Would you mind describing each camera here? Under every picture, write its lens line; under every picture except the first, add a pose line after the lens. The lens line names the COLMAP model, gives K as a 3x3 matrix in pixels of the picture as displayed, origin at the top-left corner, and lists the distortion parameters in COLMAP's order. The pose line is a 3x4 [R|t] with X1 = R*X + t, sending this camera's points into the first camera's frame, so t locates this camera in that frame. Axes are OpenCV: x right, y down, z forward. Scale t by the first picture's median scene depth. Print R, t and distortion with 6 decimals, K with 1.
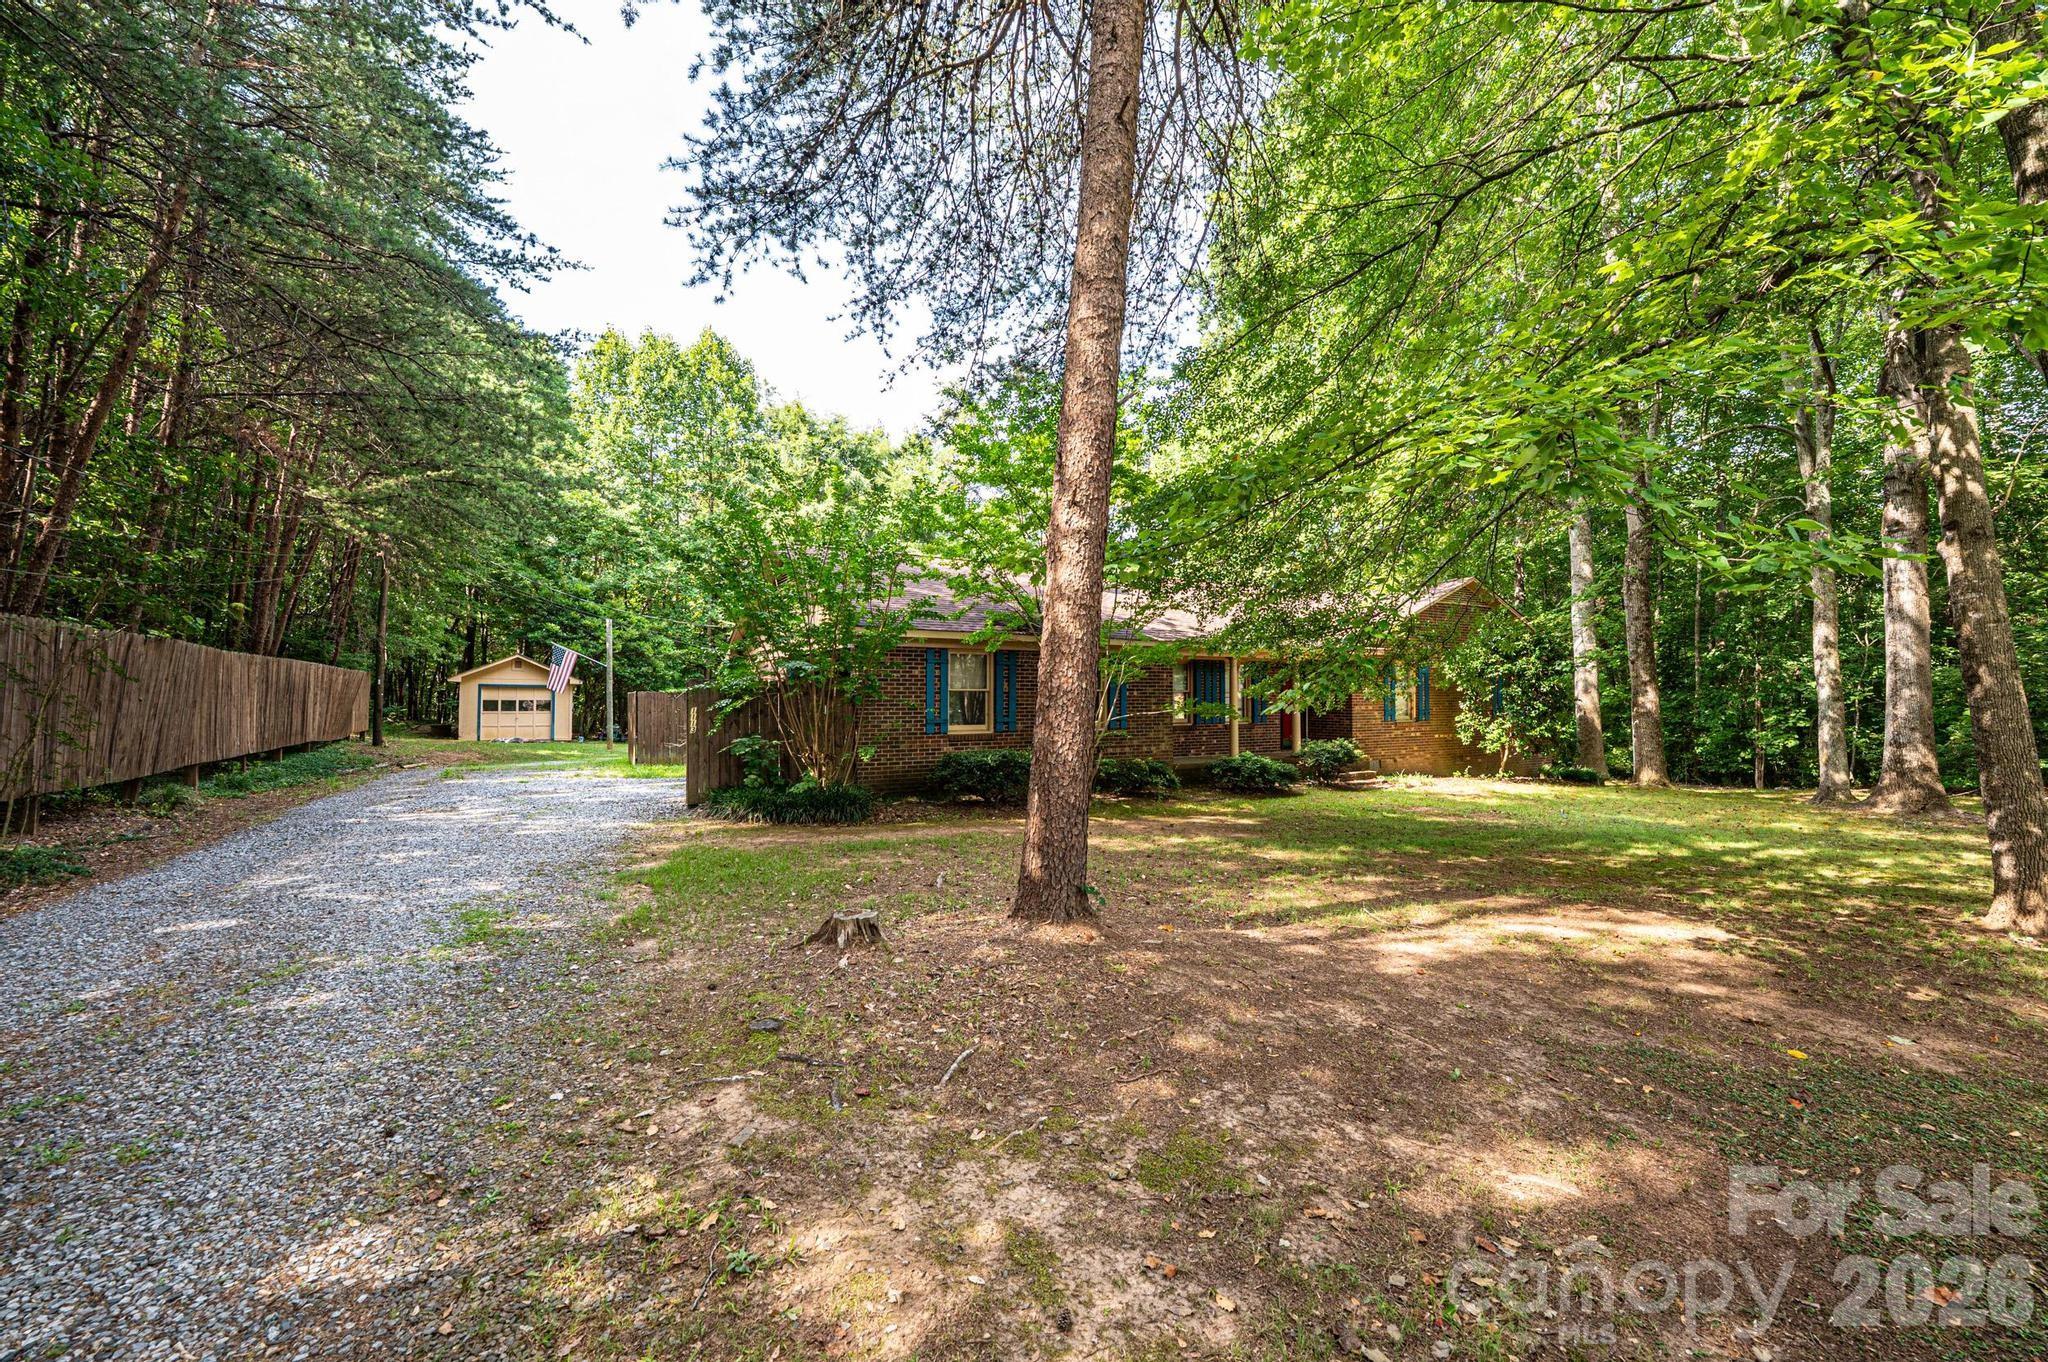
lens RADIAL K [[791.0, 0, 1027.5], [0, 791.0, 702.1], [0, 0, 1]] dist [0.001181, 0.000086]
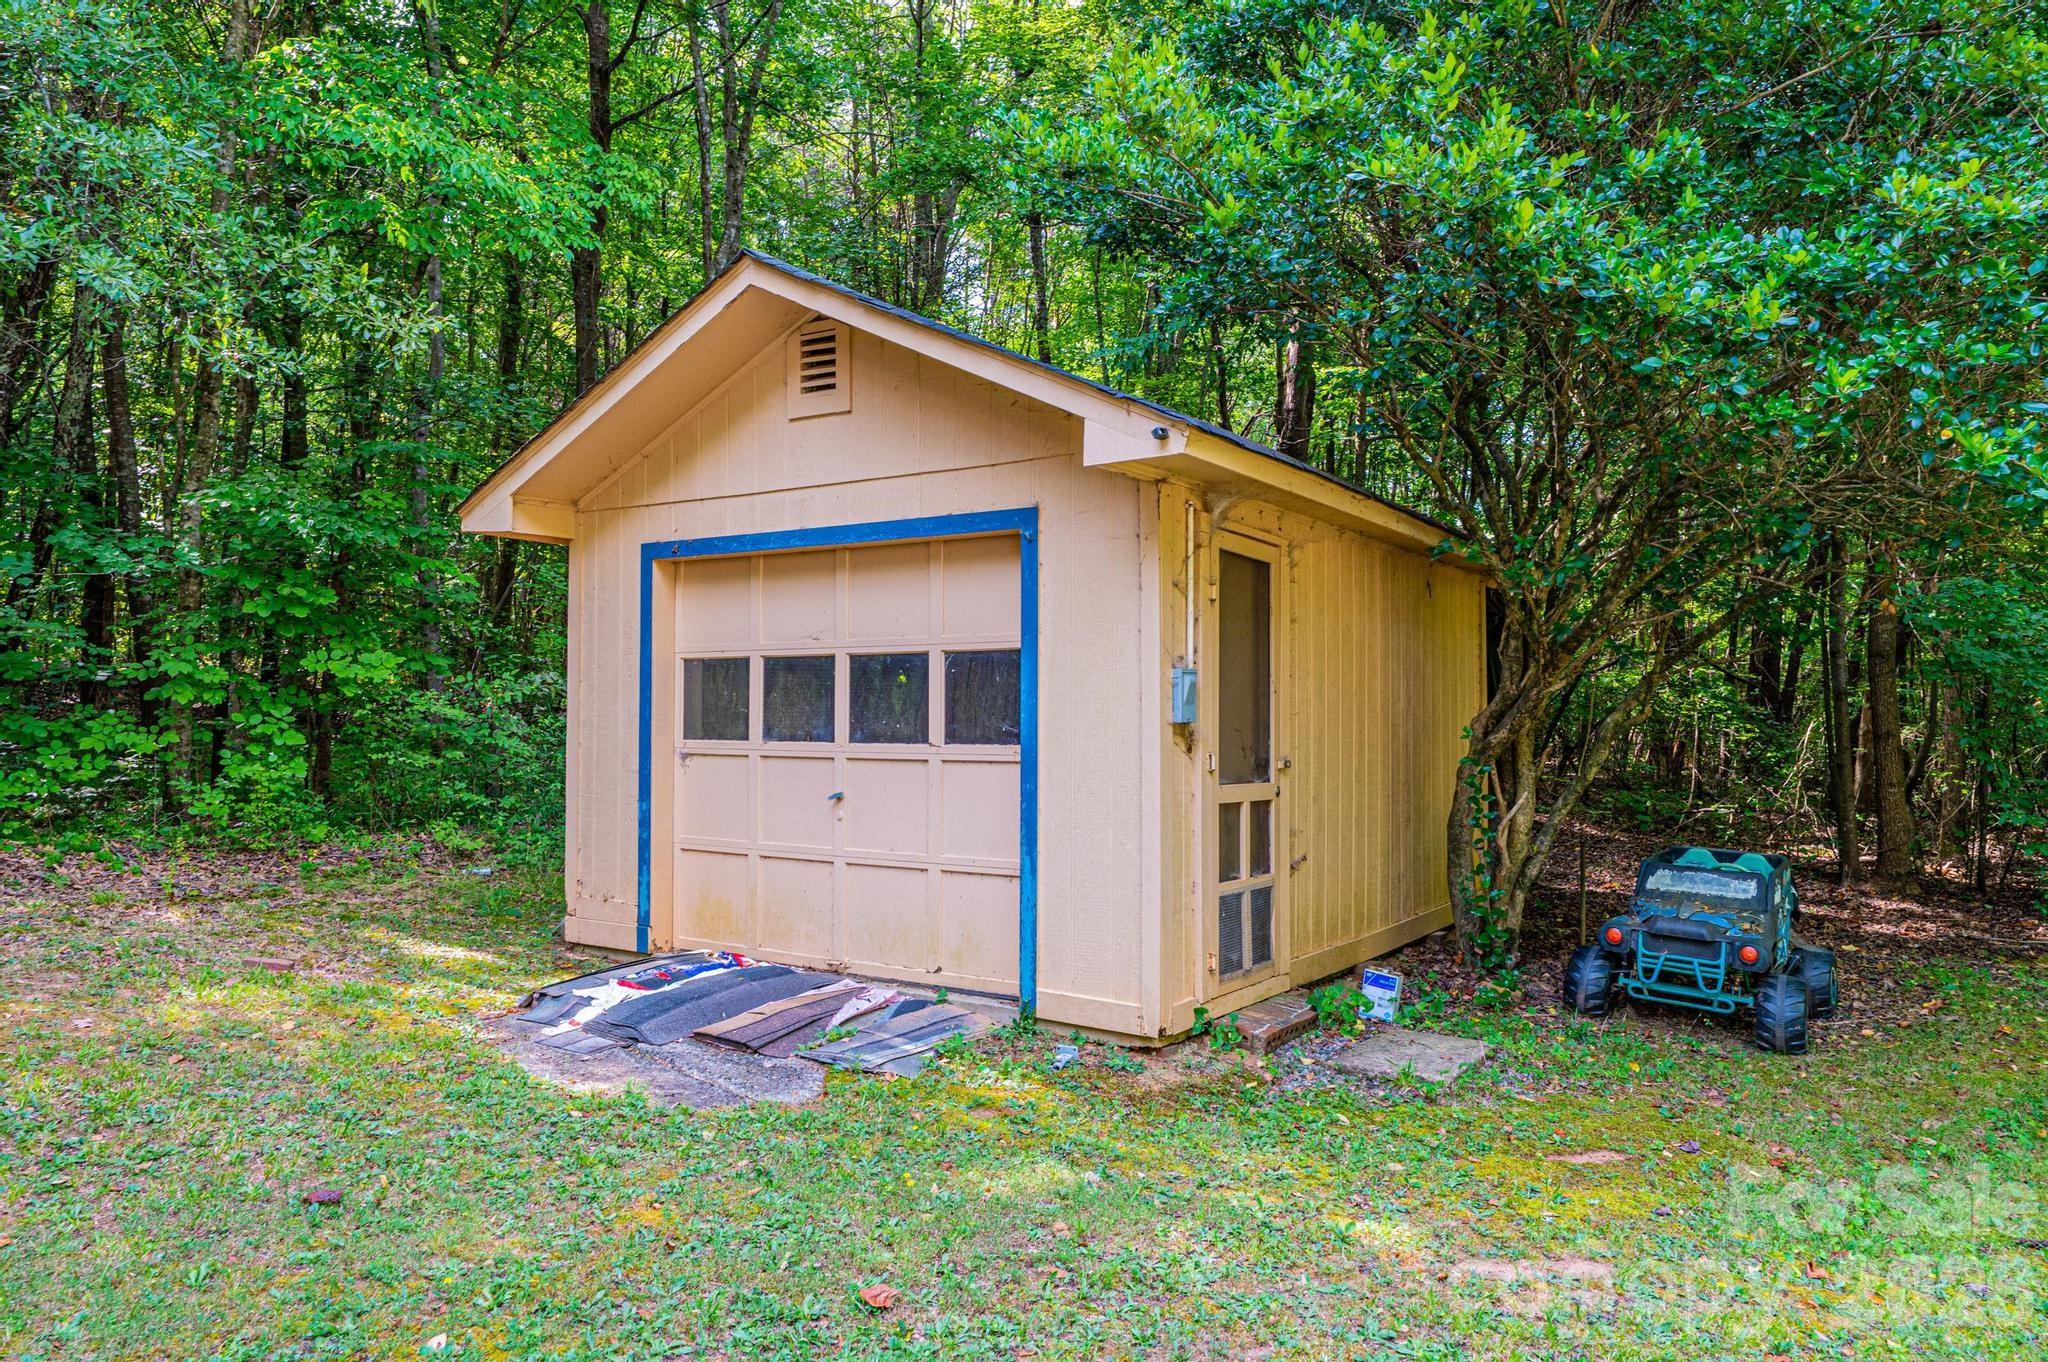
lens RADIAL K [[1384.1, 0, 1024.0], [0, 1384.1, 681.0], [0, 0, 1]] dist [-0.000590, -0.000057]
pose [[0.431376, -0.025577, -0.901810, -0.439011], [-0.011443, 0.999362, -0.033818, 0.009184], [0.902100, 0.024908, 0.430808, 0.940458]]
